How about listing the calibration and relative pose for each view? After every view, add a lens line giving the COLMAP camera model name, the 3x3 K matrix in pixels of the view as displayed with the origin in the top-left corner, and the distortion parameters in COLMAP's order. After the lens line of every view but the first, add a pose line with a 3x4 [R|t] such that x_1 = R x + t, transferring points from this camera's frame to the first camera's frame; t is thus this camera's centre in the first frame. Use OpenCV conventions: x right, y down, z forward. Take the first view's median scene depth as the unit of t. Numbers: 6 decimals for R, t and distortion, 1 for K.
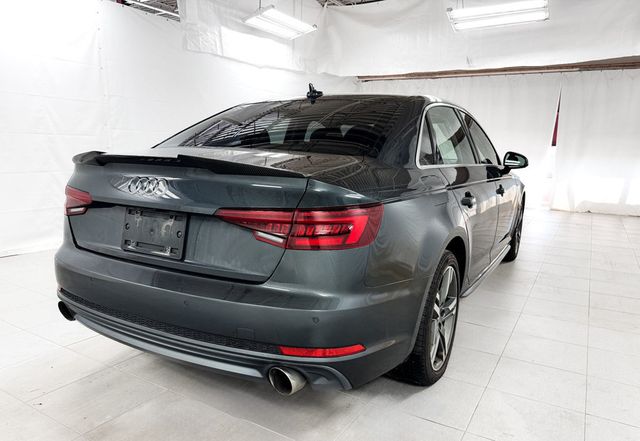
lens RADIAL K [[463.2, 0, 321.5], [0, 463.2, 247.5], [0, 0, 1]] dist [0.003408, -0.001501]
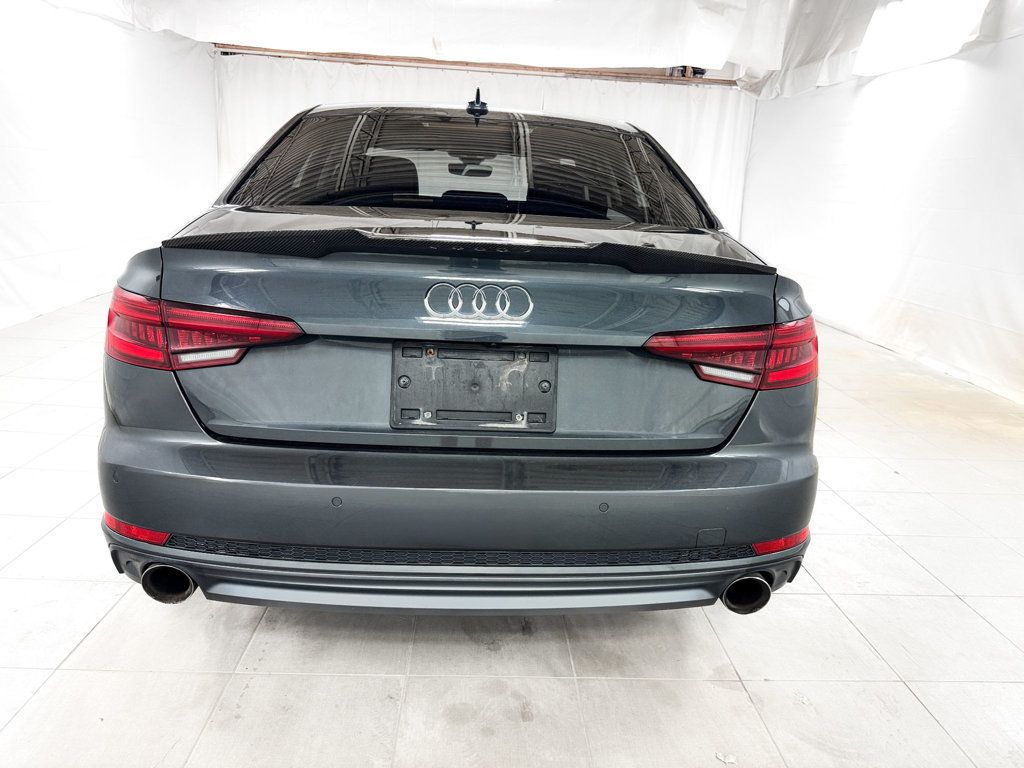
lens RADIAL K [[718.3, 0, 511.9], [0, 718.3, 382.1], [0, 0, 1]] dist [0.049358, -0.038626]
pose [[0.841821, -0.125567, 0.524948, -0.601247], [0.086265, 0.991362, 0.098795, -0.092137], [-0.532819, -0.037884, 0.845381, 0.236865]]
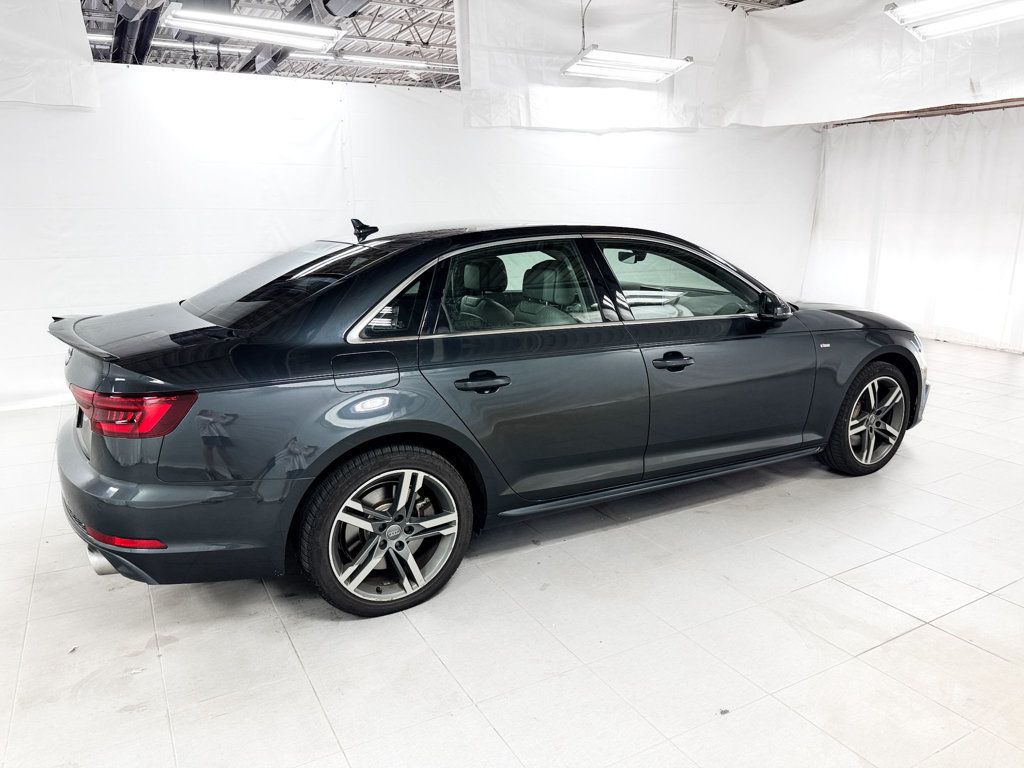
lens RADIAL K [[735.4, 0, 510.4], [0, 735.4, 414.3], [0, 0, 1]] dist [0.010363, -0.046283]
pose [[0.862027, 0.100123, -0.496875, 1.046599], [-0.078694, 0.994846, 0.063941, -0.145366], [0.500717, -0.016017, 0.865463, 0.046916]]
